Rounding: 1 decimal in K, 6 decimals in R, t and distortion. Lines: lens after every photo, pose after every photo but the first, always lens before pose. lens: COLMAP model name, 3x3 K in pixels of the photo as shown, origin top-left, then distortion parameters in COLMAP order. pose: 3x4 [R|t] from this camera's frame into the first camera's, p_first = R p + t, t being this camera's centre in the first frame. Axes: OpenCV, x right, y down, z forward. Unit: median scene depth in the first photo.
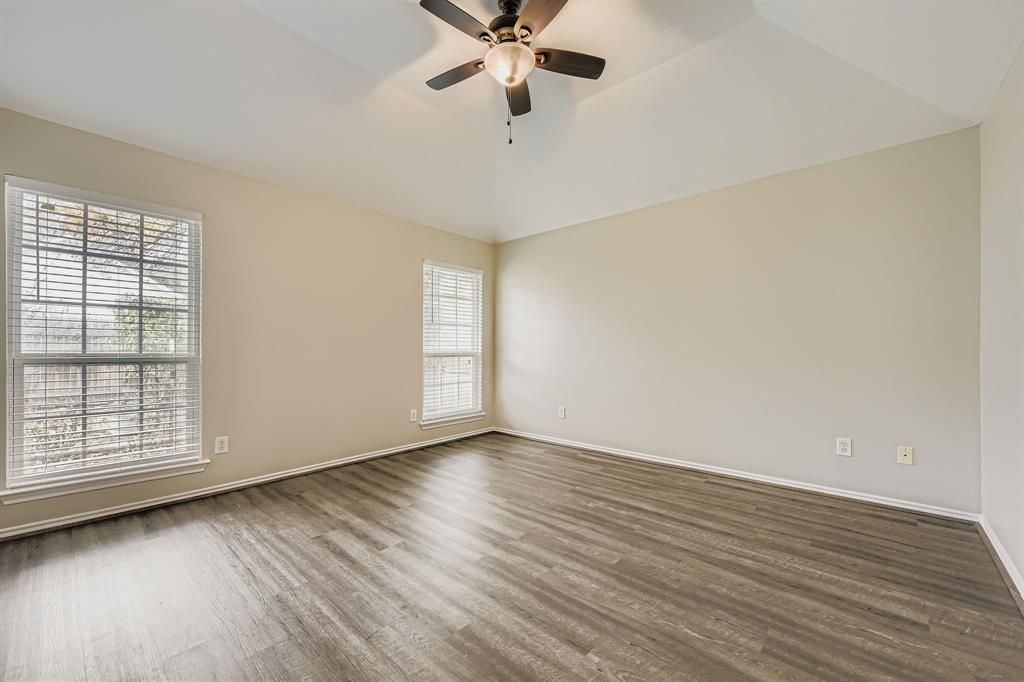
lens RADIAL K [[405.4, 0, 508.9], [0, 405.4, 345.7], [0, 0, 1]] dist [0.008259, -0.000332]
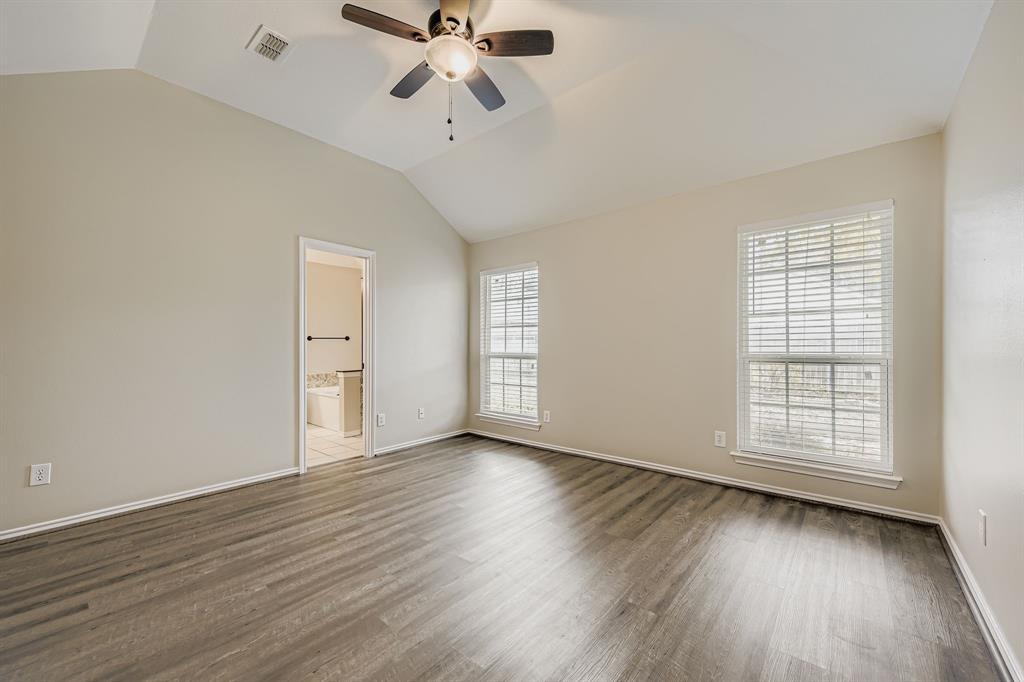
lens RADIAL K [[403.9, 0, 512.0], [0, 403.9, 341.0], [0, 0, 1]] dist [0.038288, -0.020727]
pose [[0.027707, -0.019757, -0.999421, 0.645247], [0.004675, 0.999796, -0.019635, 0.003281], [0.999605, -0.004128, 0.027794, 0.735550]]
